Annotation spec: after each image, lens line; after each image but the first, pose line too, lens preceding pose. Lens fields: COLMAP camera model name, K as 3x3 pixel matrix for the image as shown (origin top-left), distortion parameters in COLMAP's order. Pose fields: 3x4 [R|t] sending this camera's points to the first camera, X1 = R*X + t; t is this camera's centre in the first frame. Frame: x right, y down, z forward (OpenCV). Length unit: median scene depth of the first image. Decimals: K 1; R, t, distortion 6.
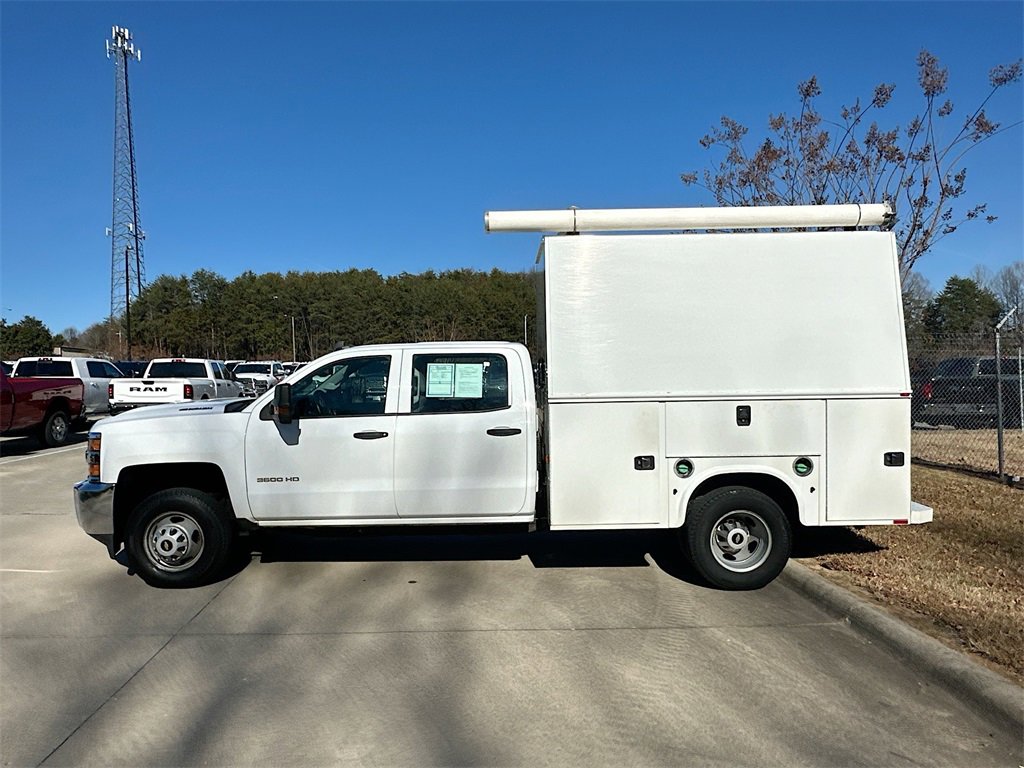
lens RADIAL K [[709.6, 0, 528.9], [0, 709.6, 400.6], [0, 0, 1]] dist [-0.002563, -0.001551]
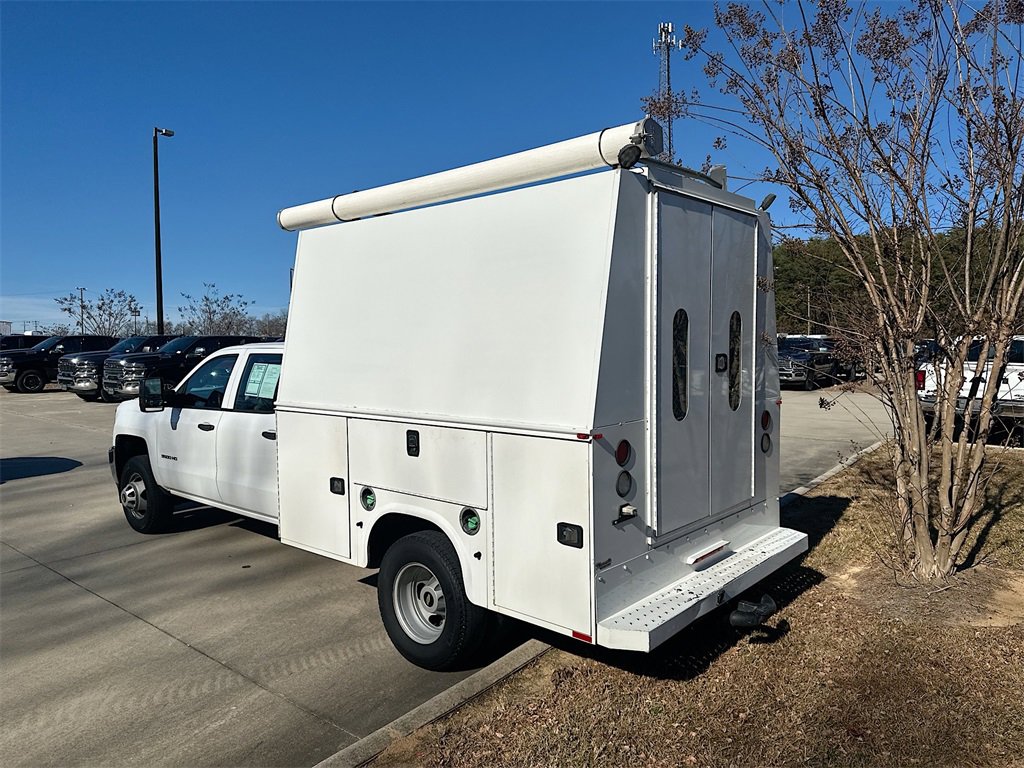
lens RADIAL K [[719.5, 0, 514.1], [0, 719.5, 397.5], [0, 0, 1]] dist [0.077374, -0.094333]
pose [[0.738980, 0.058124, -0.671215, 0.891960], [-0.035458, 0.998246, 0.047406, -0.068202], [0.672794, -0.011232, 0.739745, 0.481134]]
